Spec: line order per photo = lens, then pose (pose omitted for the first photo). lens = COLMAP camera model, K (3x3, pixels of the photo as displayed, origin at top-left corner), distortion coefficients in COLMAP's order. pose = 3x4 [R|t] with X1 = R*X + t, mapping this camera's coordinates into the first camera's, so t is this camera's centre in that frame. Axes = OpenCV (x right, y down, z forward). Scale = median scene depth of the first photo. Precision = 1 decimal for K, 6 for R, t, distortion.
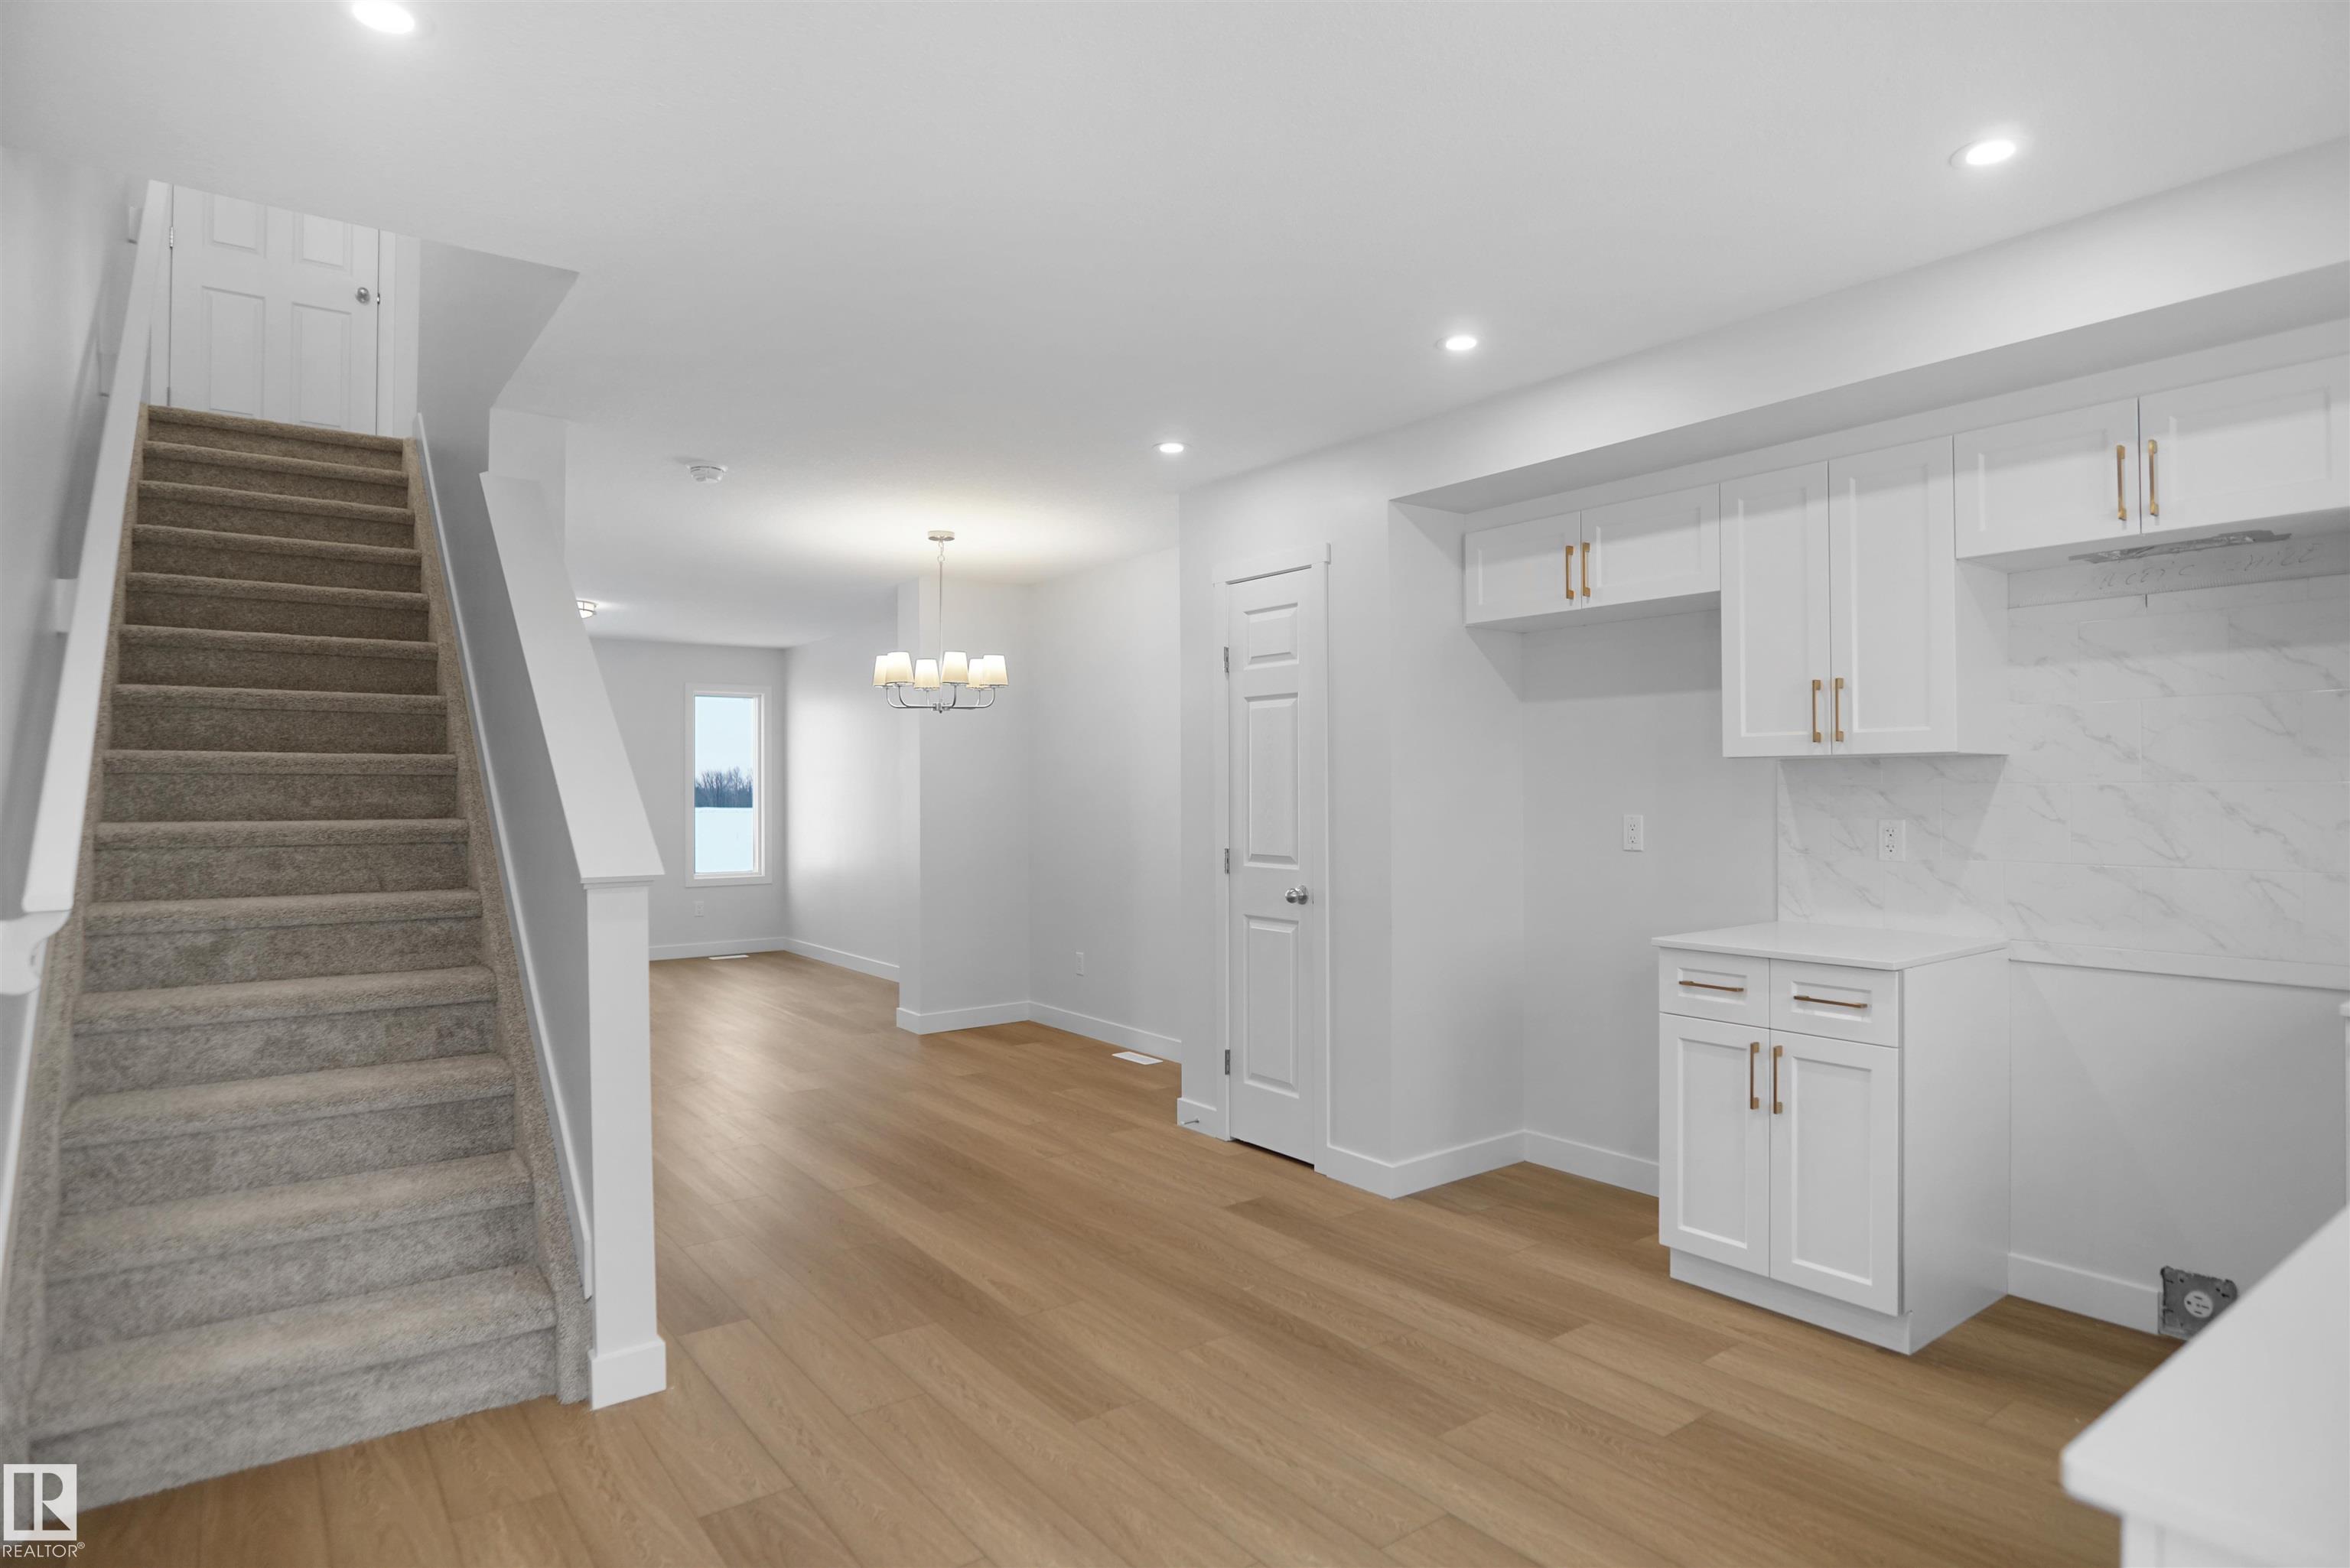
lens RADIAL K [[1287.5, 0, 1198.5], [0, 1287.5, 787.8], [0, 0, 1]] dist [-0.030354, 0.001446]
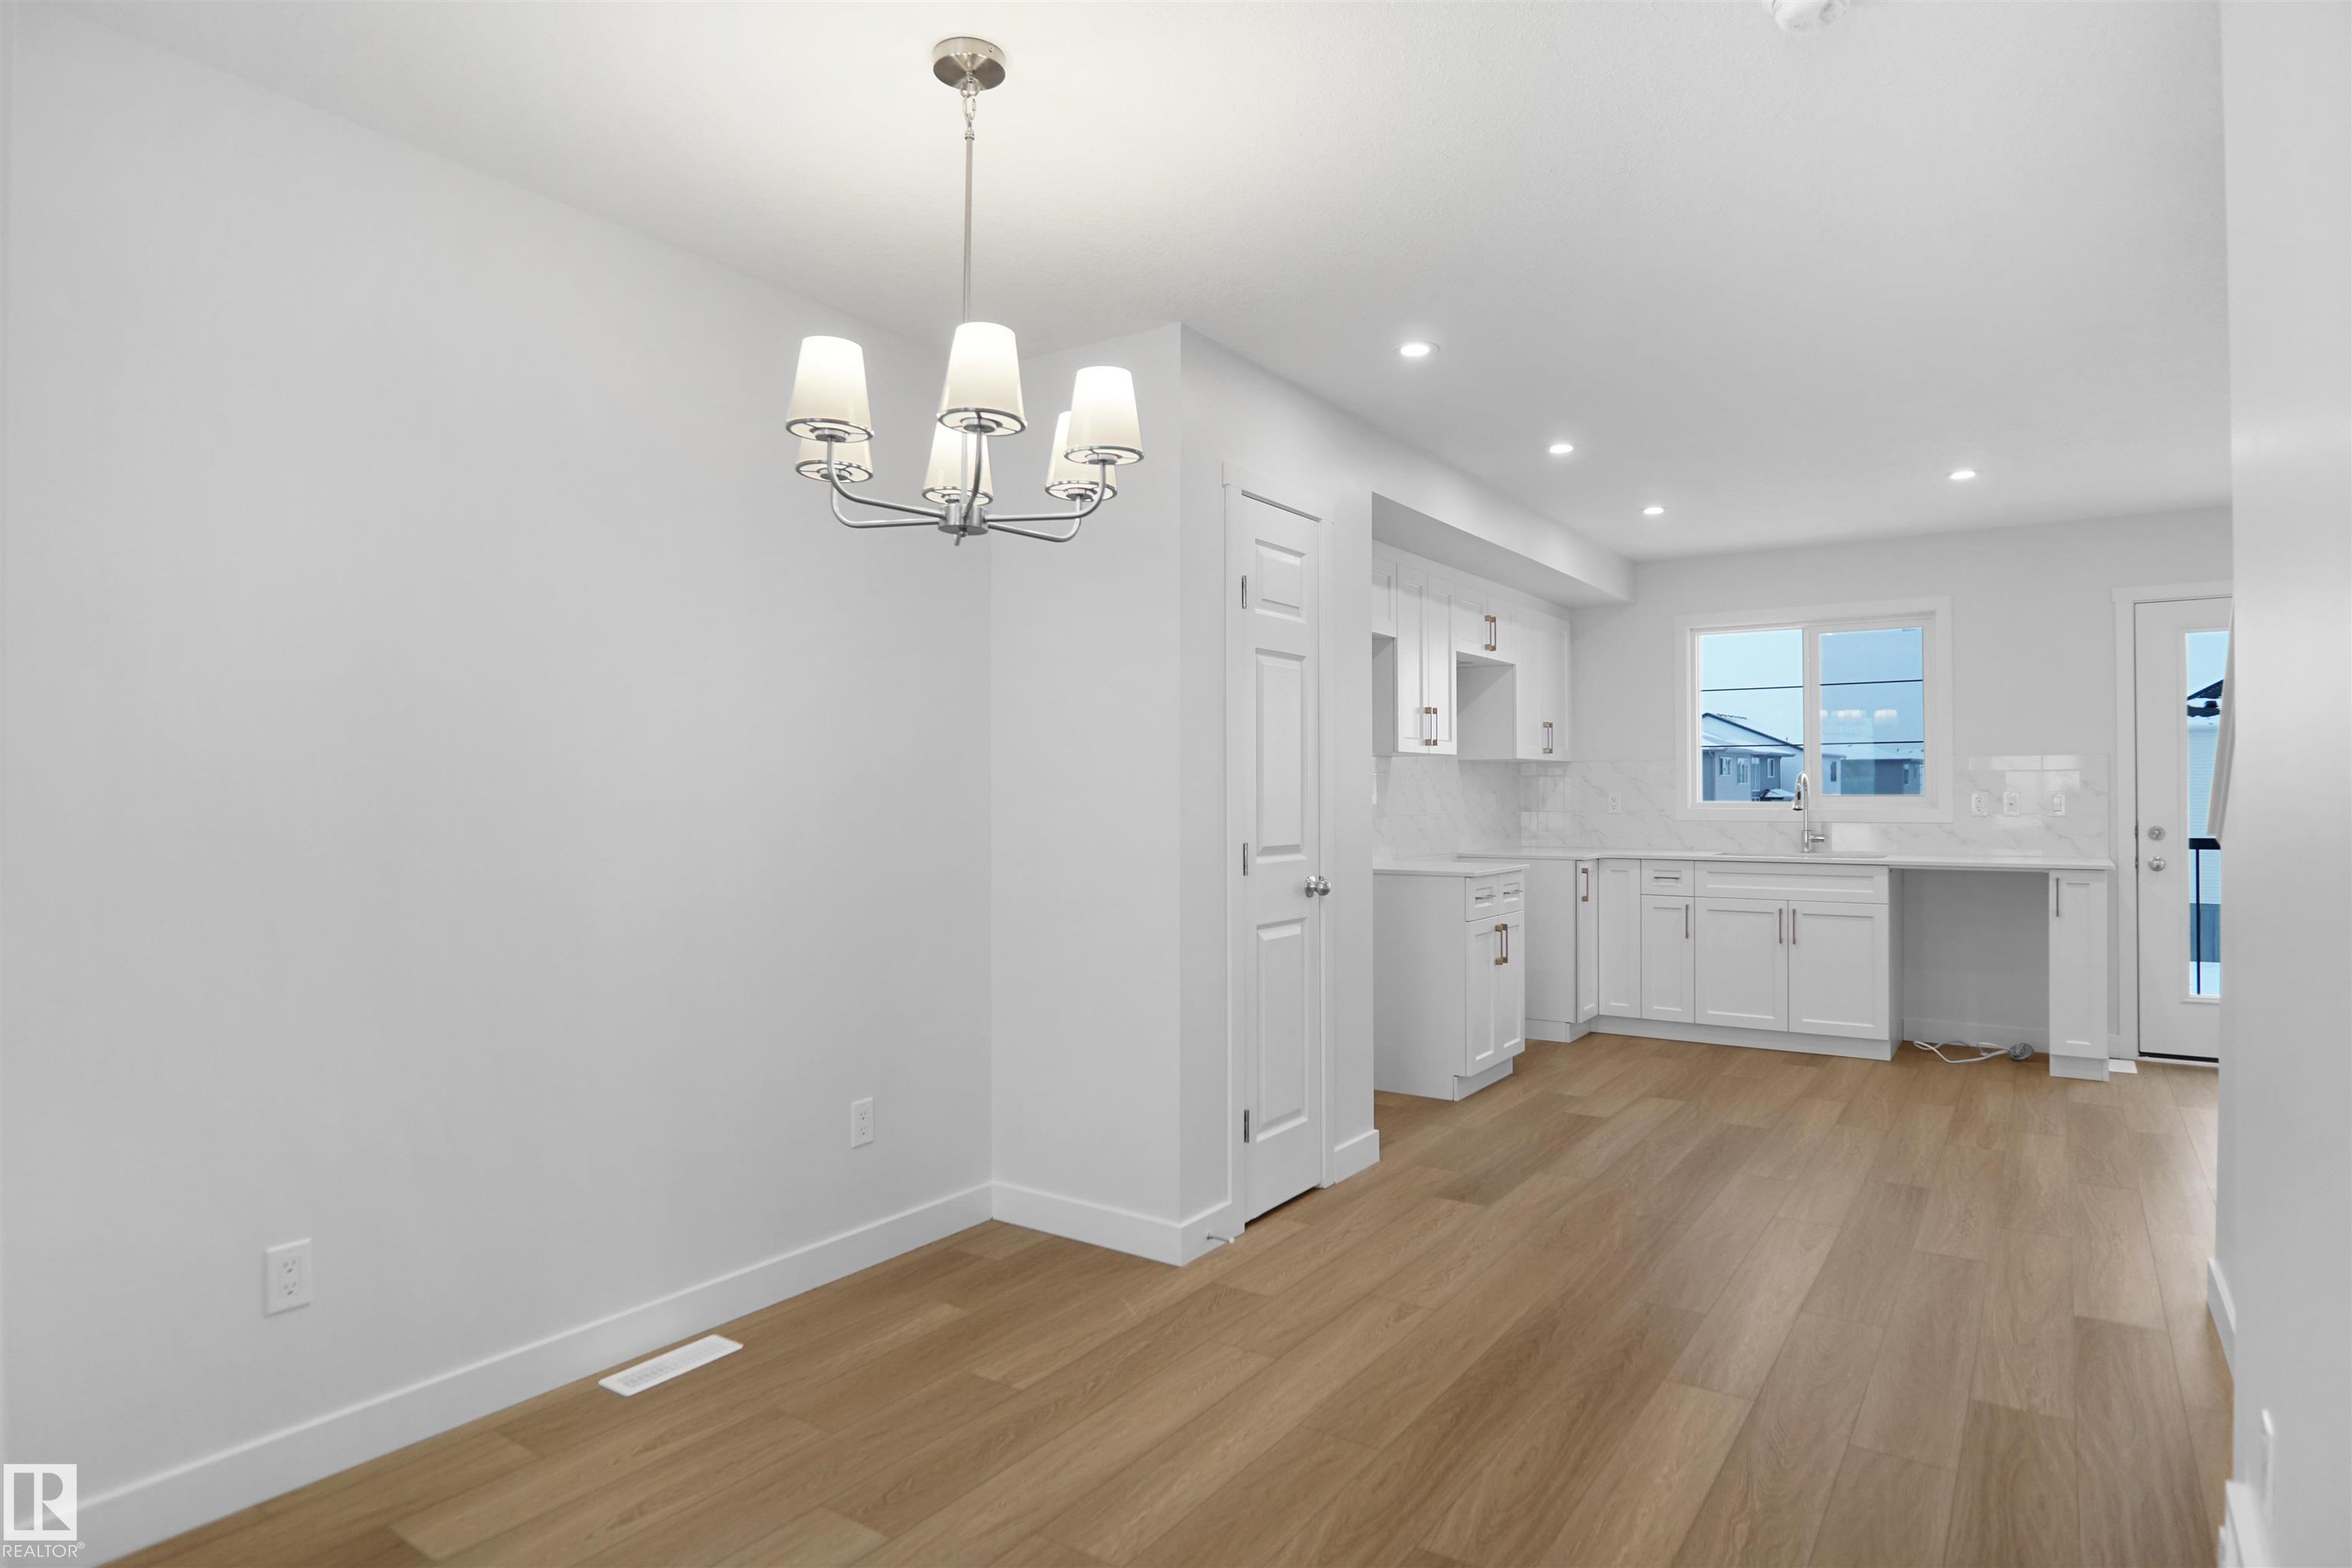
lens RADIAL K [[1288.6, 0, 1199.6], [0, 1288.6, 787.9], [0, 0, 1]] dist [-0.030354, 0.001446]
pose [[-0.318032, 0.007630, 0.948049, -1.061816], [0.005436, 0.999966, -0.006224, 0.030009], [-0.948064, 0.003174, -0.318063, 1.959610]]
